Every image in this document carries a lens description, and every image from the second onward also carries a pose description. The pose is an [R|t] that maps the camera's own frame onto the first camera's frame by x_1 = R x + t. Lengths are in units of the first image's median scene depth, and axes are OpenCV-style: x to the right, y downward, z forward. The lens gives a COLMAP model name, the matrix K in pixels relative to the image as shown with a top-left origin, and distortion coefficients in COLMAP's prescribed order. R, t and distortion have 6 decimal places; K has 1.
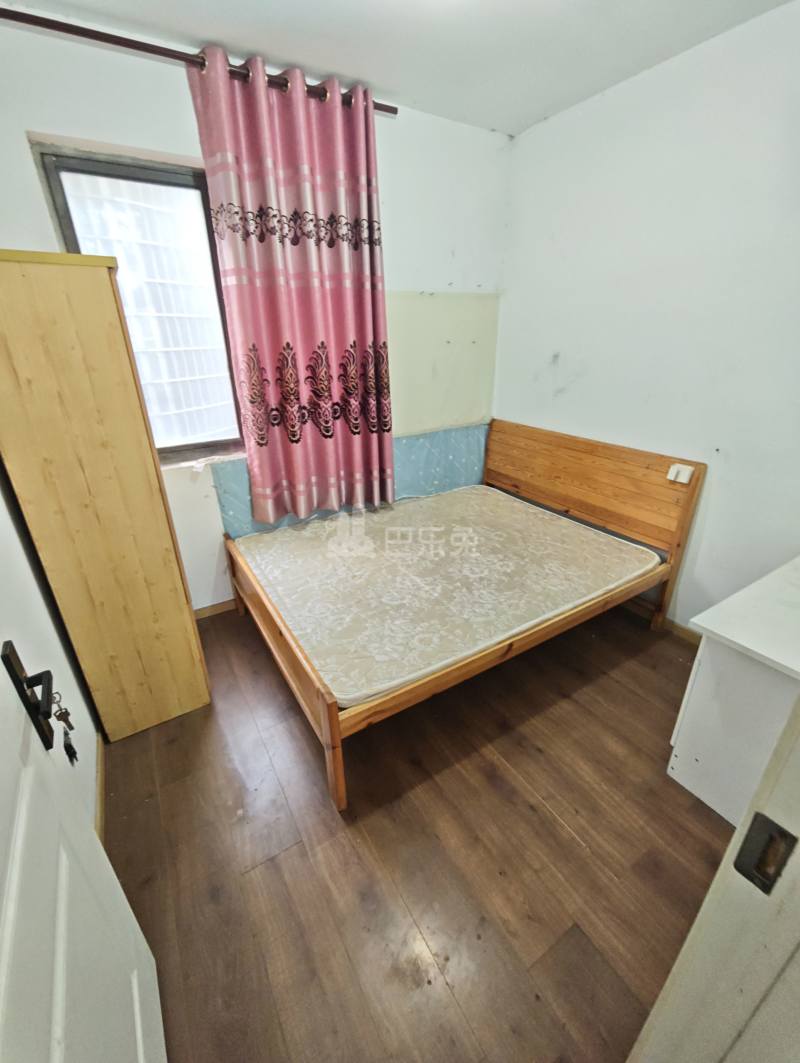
lens RADIAL K [[448.1, 0, 399.5], [0, 448.1, 532.3], [0, 0, 1]] dist [0.001923, 0.001228]
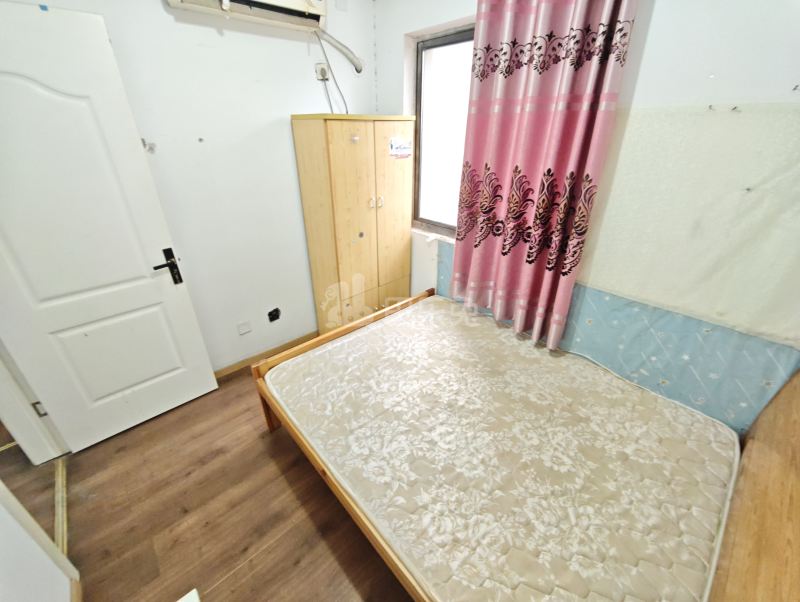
lens RADIAL K [[337.2, 0, 400.5], [0, 337.2, 298.7], [0, 0, 1]] dist [0.001923, 0.001228]
pose [[0.179140, 0.464292, -0.867377, 0.603253], [-0.404915, 0.838299, 0.365099, -0.351431], [0.896634, 0.285810, 0.338172, 0.596036]]
